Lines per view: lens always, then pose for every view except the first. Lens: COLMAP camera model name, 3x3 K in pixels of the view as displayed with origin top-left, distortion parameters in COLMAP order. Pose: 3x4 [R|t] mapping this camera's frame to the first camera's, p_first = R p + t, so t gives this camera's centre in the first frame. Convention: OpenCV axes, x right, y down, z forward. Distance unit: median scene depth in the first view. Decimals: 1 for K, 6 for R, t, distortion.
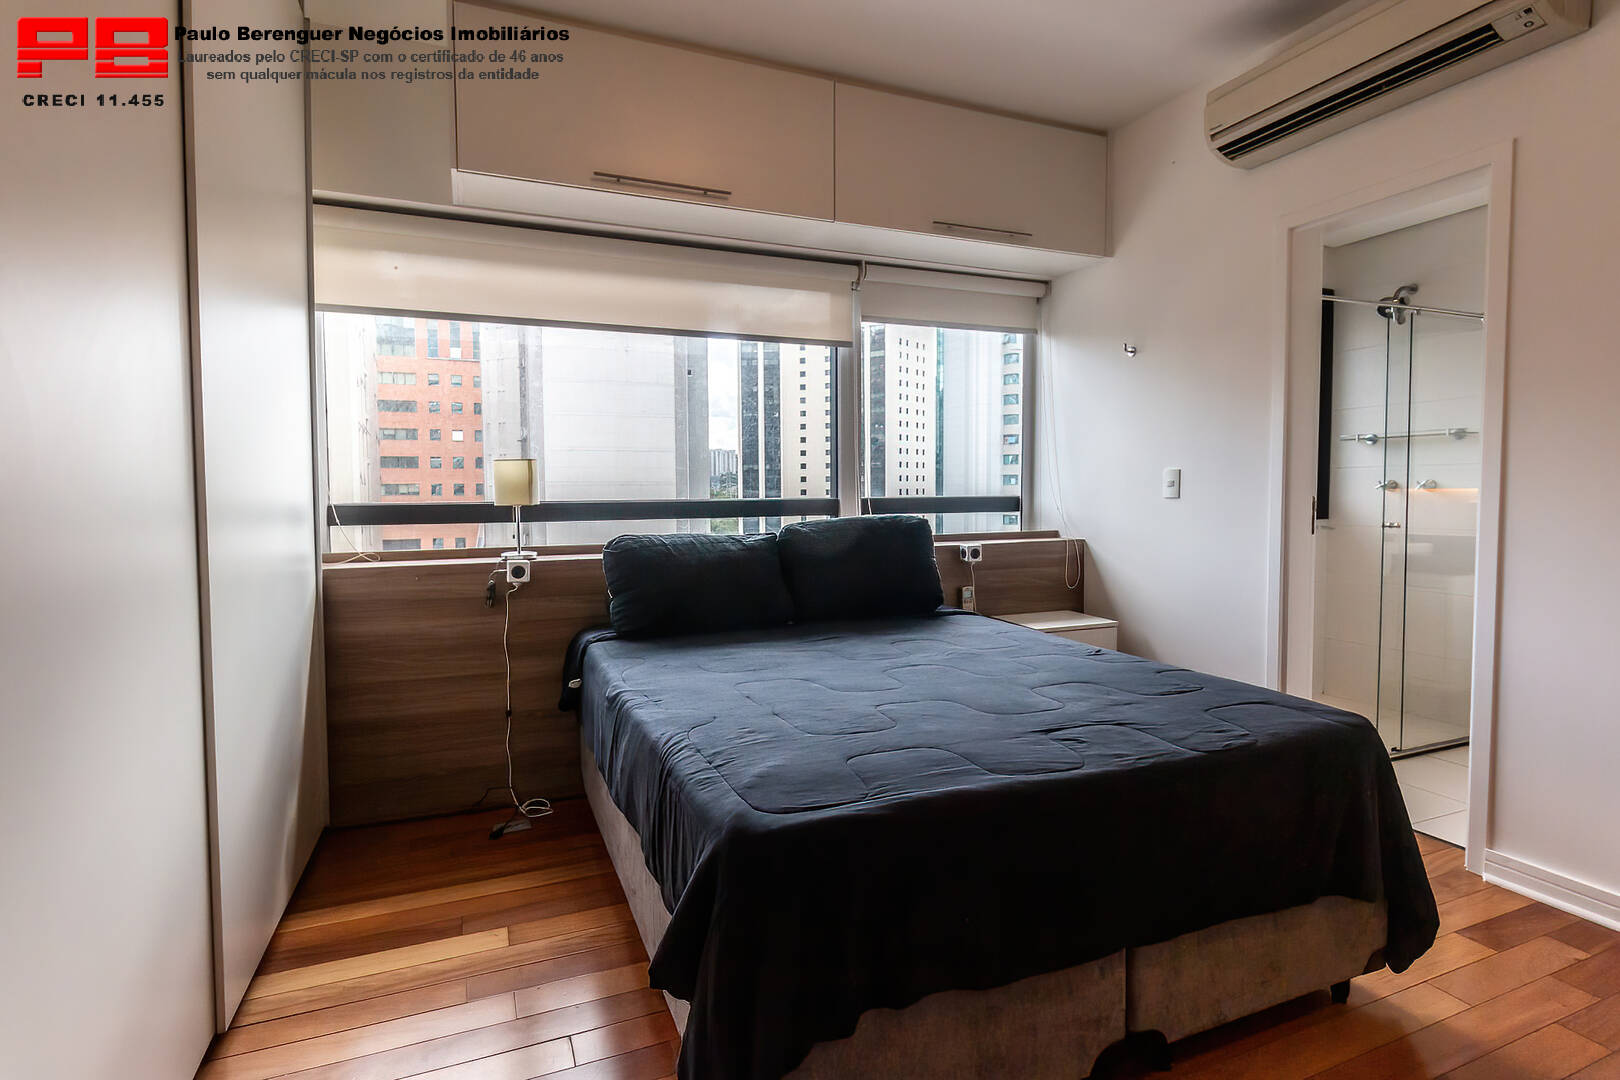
lens RADIAL K [[812.3, 0, 813.5], [0, 812.3, 529.3], [0, 0, 1]] dist [-0.000822, -0.000631]
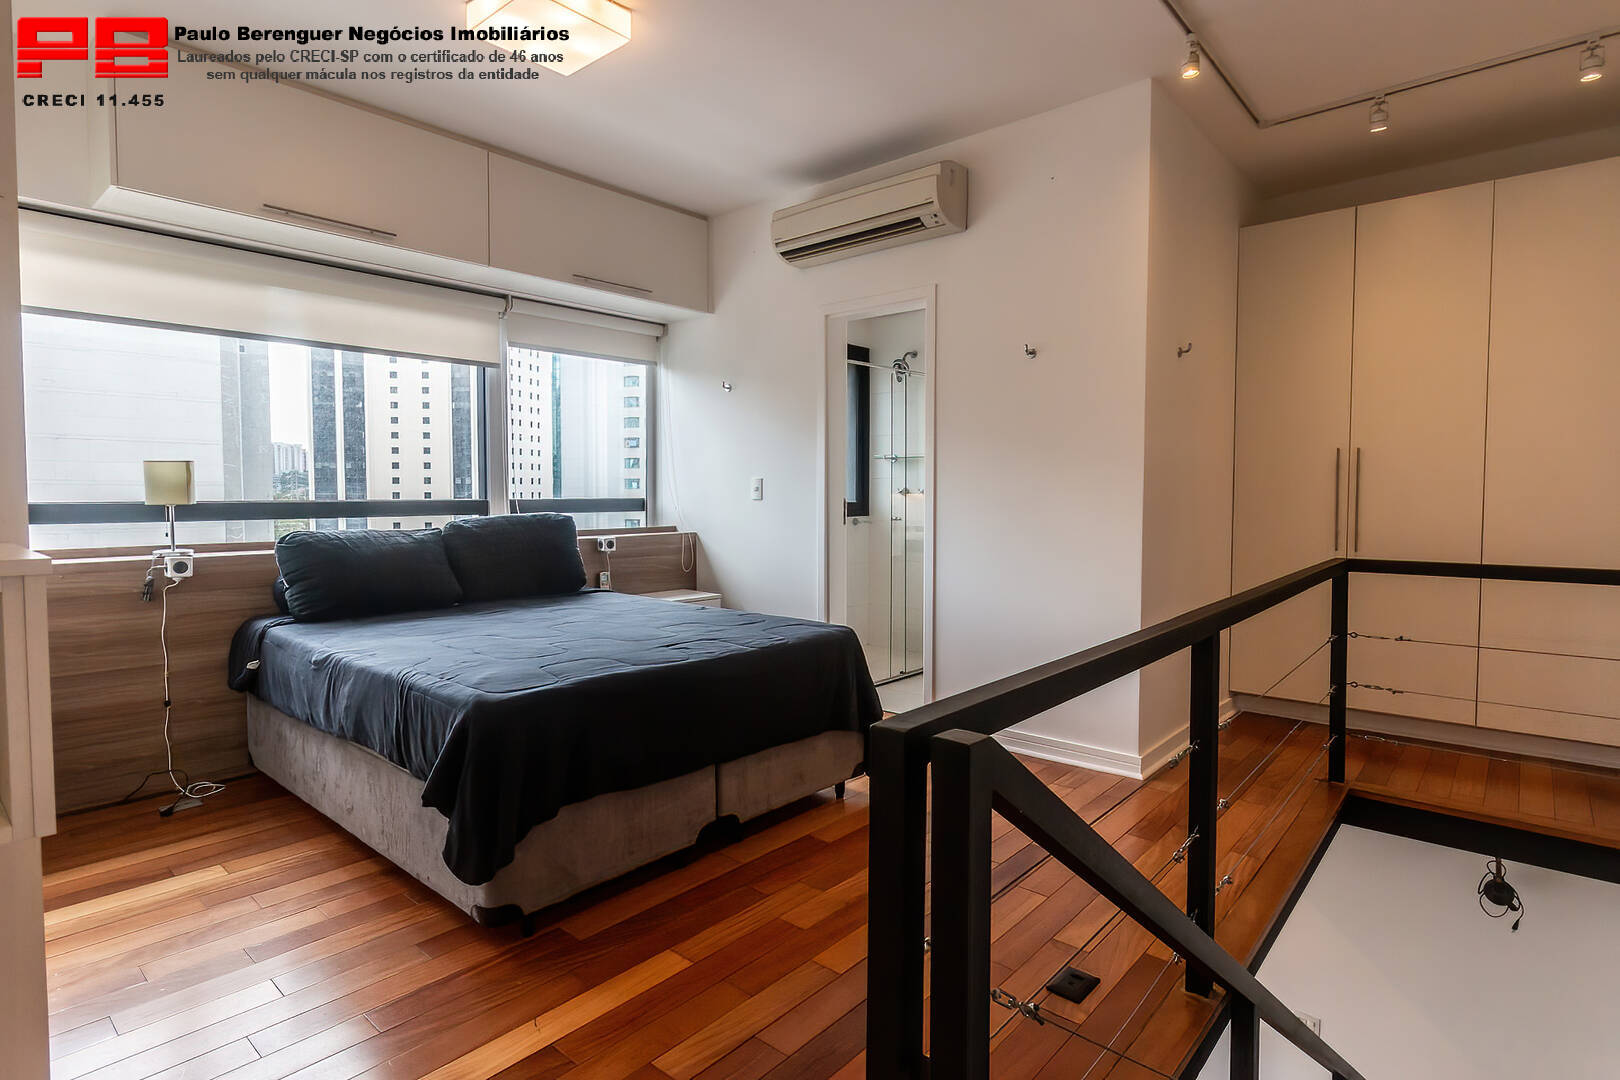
lens RADIAL K [[829.8, 0, 808.5], [0, 829.8, 528.5], [0, 0, 1]] dist [-0.003657, -0.002385]
pose [[0.901776, -0.012213, 0.432032, -0.085835], [0.015030, 0.999882, -0.003106, 0.016527], [-0.431943, 0.009294, 0.901853, -0.310446]]
